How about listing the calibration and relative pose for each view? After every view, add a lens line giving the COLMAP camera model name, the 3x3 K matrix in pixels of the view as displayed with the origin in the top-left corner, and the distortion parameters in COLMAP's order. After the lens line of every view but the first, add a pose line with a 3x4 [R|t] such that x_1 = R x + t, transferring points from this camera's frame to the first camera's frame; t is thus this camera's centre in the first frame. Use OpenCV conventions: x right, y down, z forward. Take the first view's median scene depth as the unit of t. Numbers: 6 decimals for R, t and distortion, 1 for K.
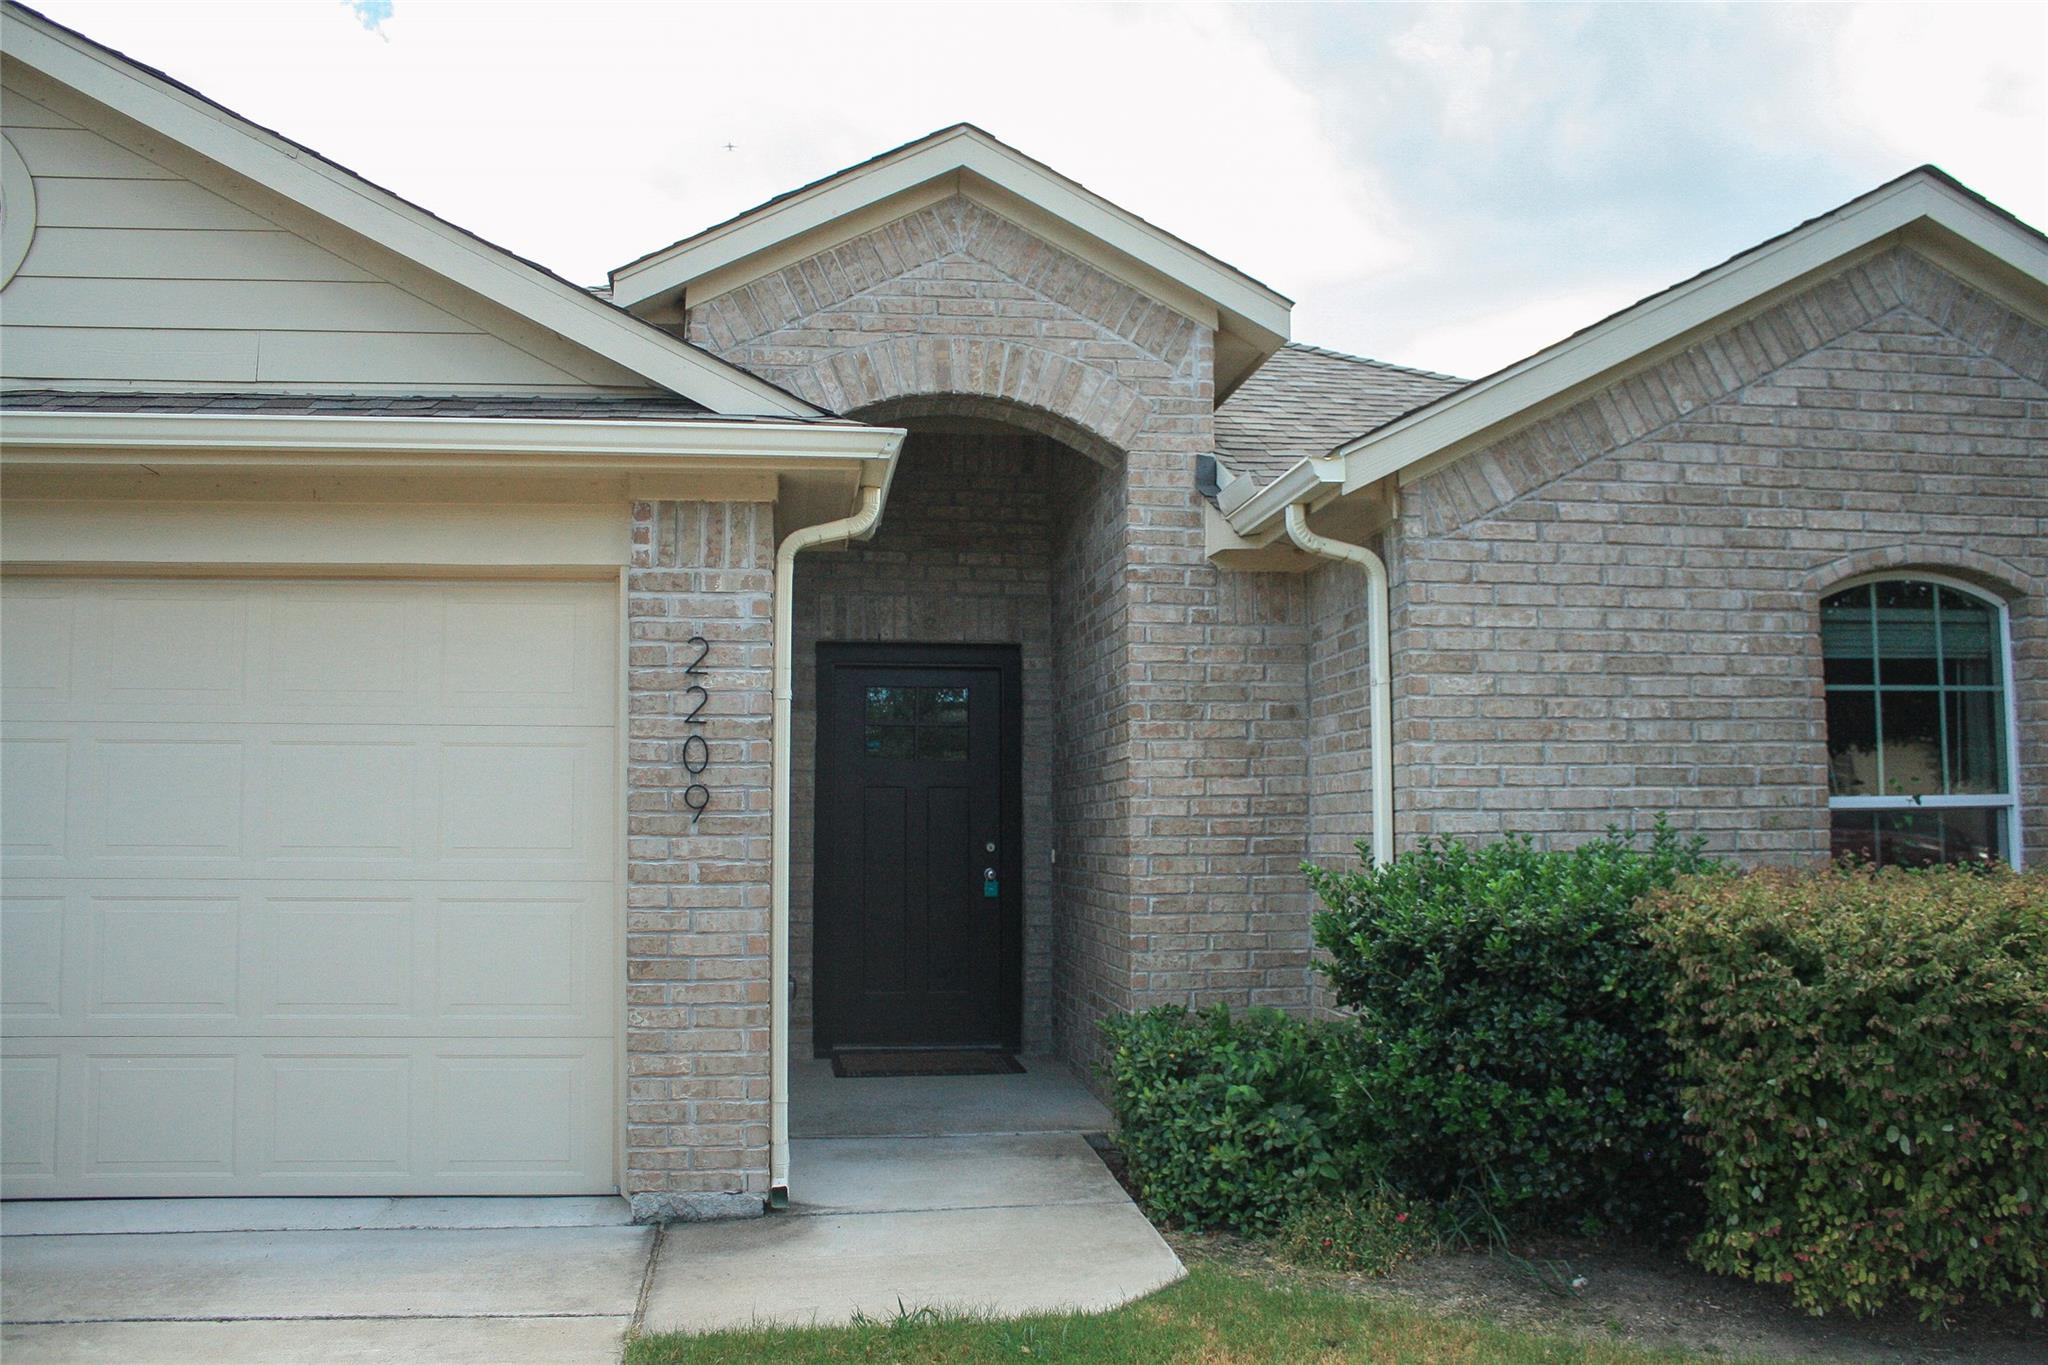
lens RADIAL K [[1664.9, 0, 1028.9], [0, 1664.9, 681.7], [0, 0, 1]] dist [-0.144751, 0.020122]
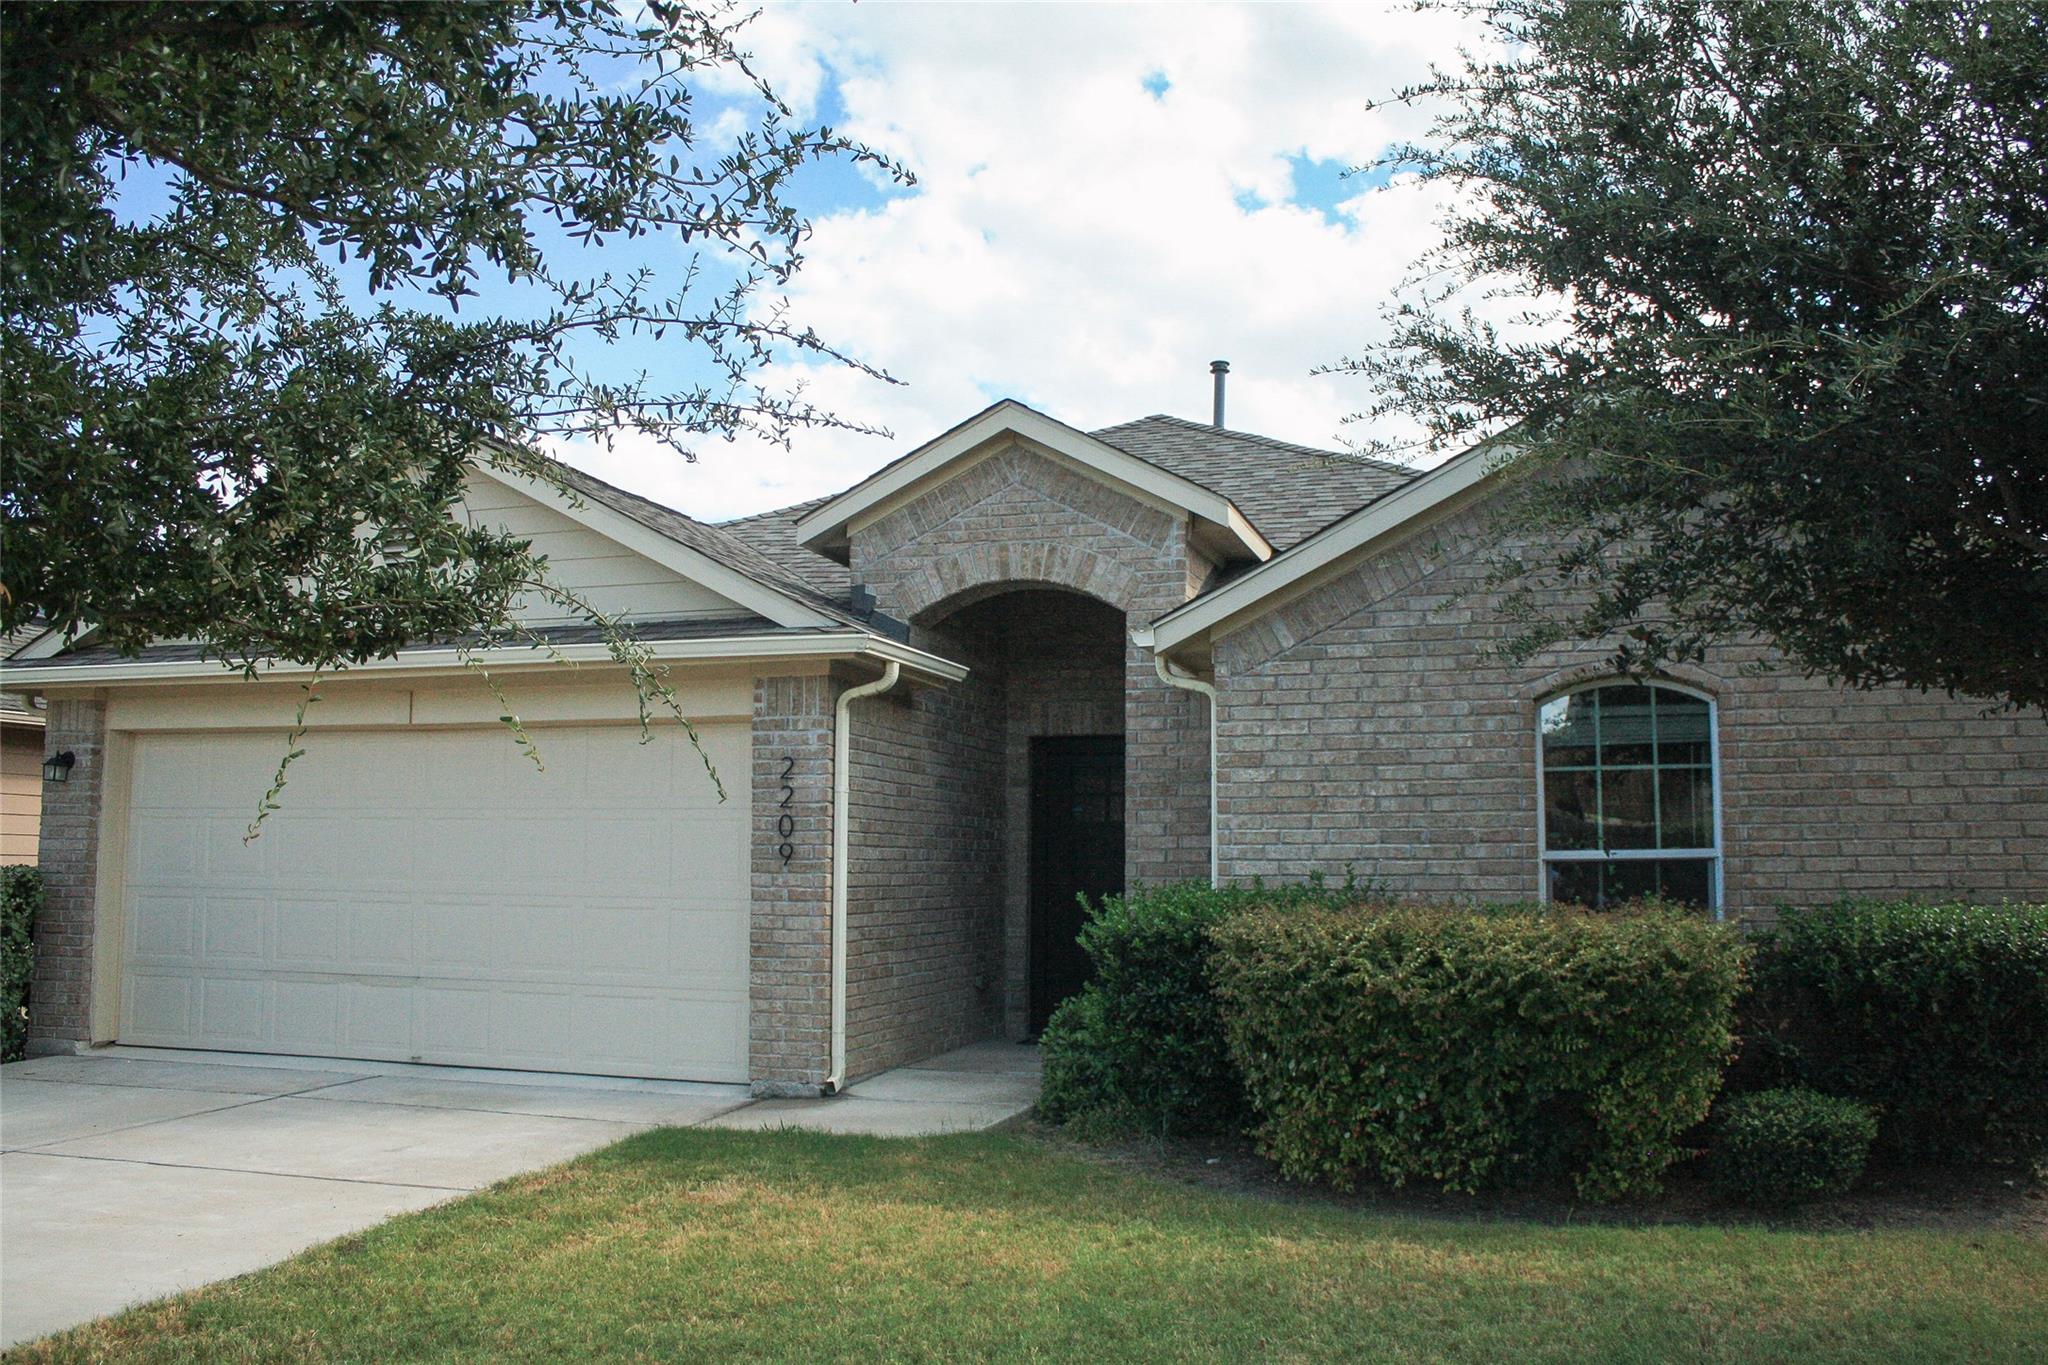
lens RADIAL K [[1664.9, 0, 1013.6], [0, 1664.9, 677.3], [0, 0, 1]] dist [-0.144751, 0.020122]
pose [[0.913247, -0.040882, -0.405351, 0.641700], [0.029383, 0.998971, -0.034552, -0.038614], [0.406346, 0.019644, 0.913508, -0.426444]]
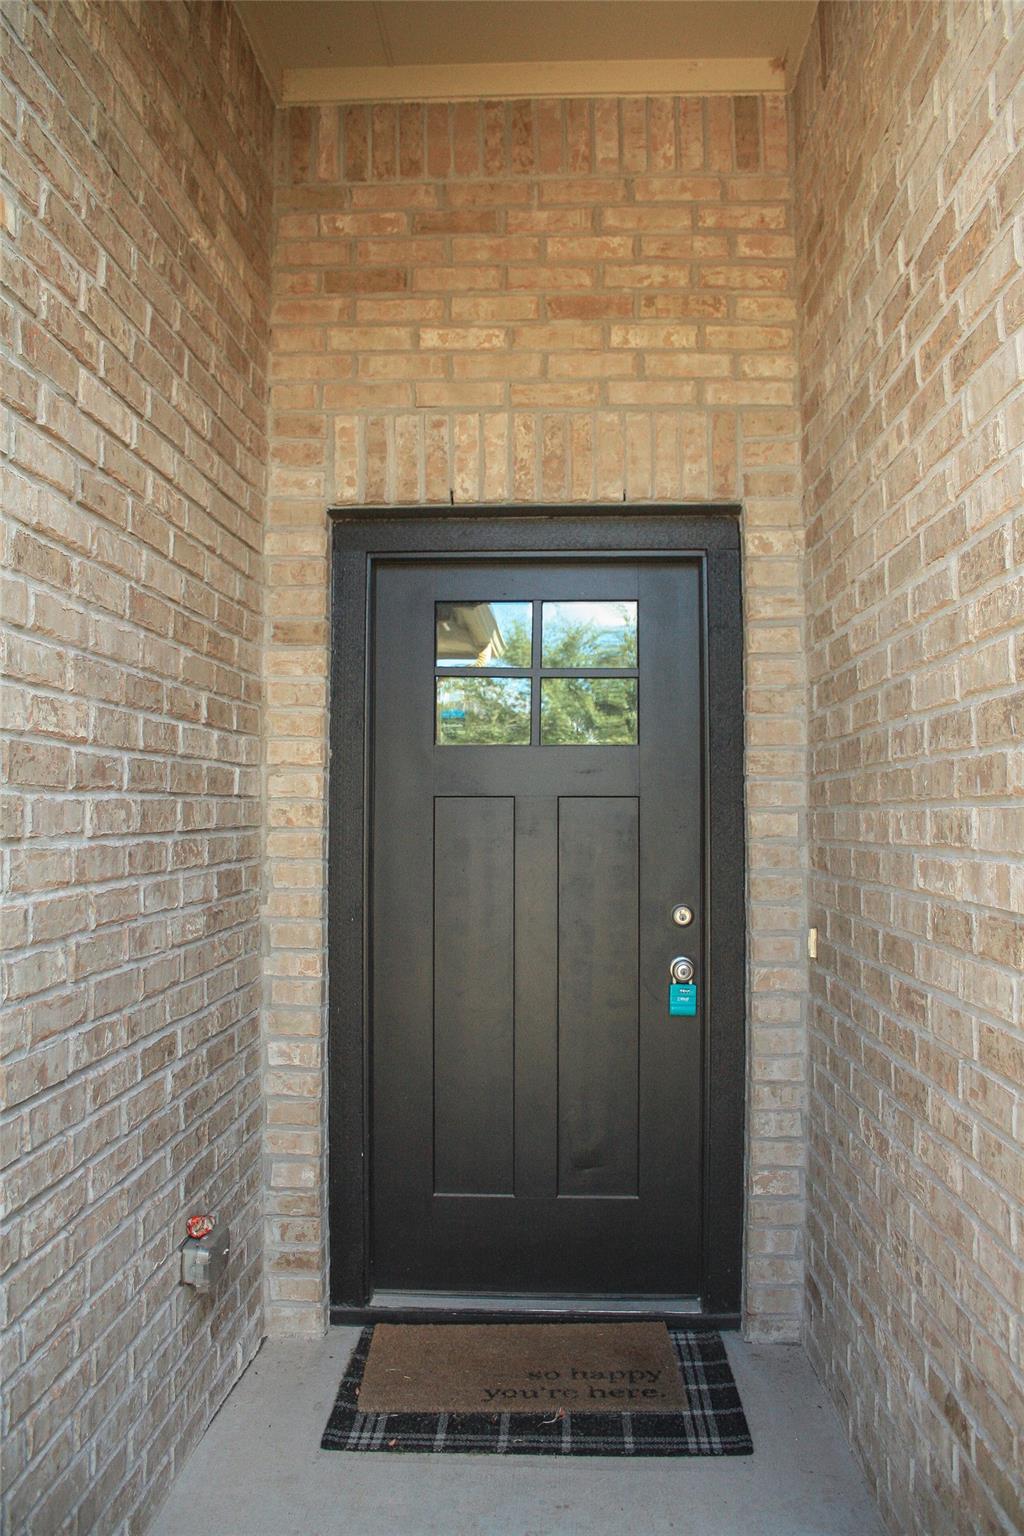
lens RADIAL K [[1248.7, 0, 521.6], [0, 1248.7, 760.9], [0, 0, 1]] dist [-0.144751, 0.020122]
pose [[0.985773, -0.004592, -0.168017, -0.011403], [0.013044, 0.998702, 0.049235, 0.051328], [0.167573, -0.050727, 0.984554, 0.951484]]
